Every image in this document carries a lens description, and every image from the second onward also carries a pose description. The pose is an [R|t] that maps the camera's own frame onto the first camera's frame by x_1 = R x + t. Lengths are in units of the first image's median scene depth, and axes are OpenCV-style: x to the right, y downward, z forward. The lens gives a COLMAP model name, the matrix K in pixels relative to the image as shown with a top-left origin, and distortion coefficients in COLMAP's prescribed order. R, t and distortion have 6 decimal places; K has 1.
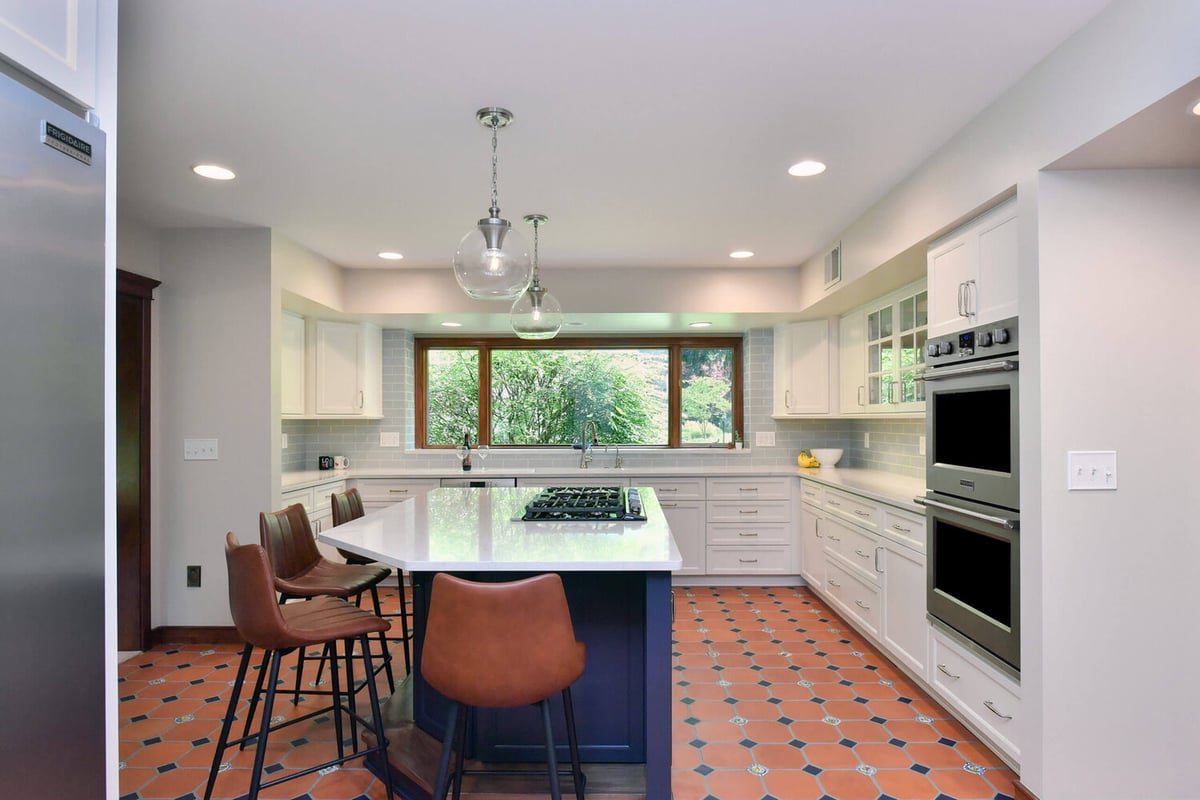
lens RADIAL K [[664.2, 0, 632.0], [0, 664.2, 401.5], [0, 0, 1]] dist [-0.025011, 0.000547]
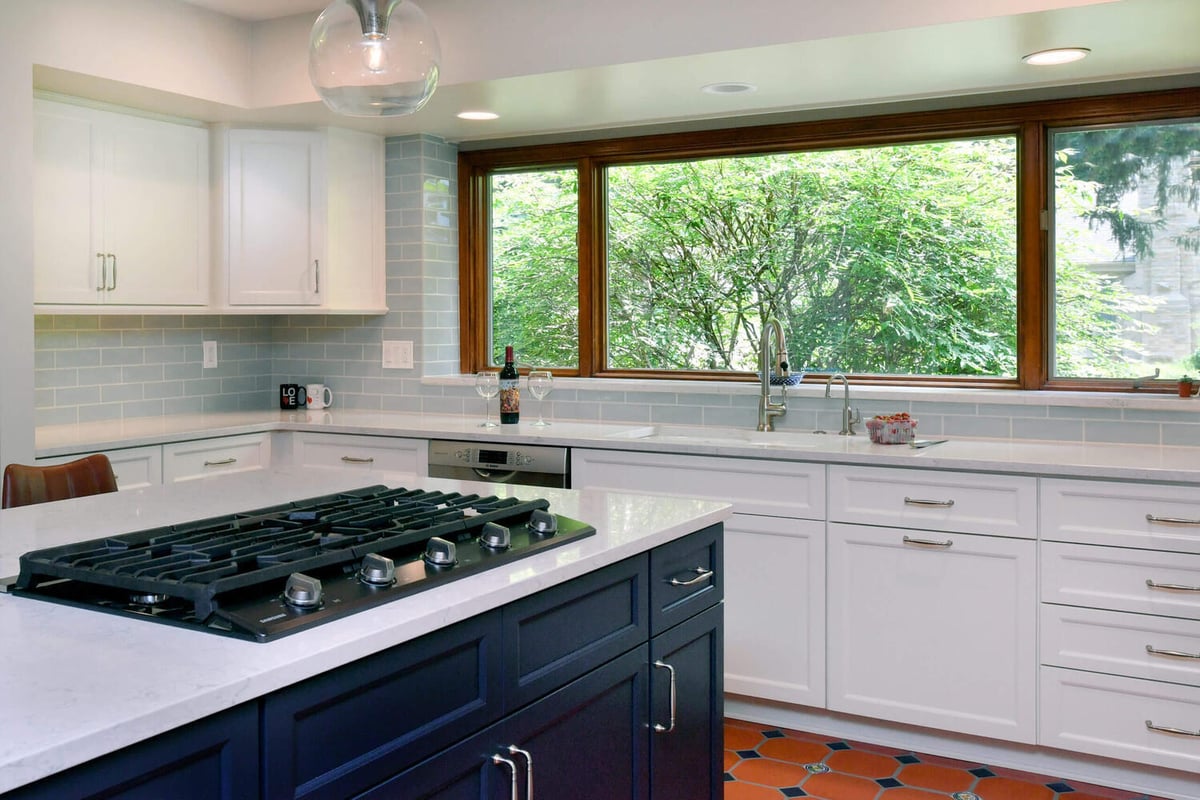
lens RADIAL K [[1154.4, 0, 595.8], [0, 1154.4, 315.5], [0, 0, 1]] dist [0.007814, -0.003235]
pose [[0.854993, 0.001954, -0.518636, 0.223089], [0.012624, 0.999618, 0.024578, 0.007562], [0.518486, -0.027561, 0.854642, 0.324622]]
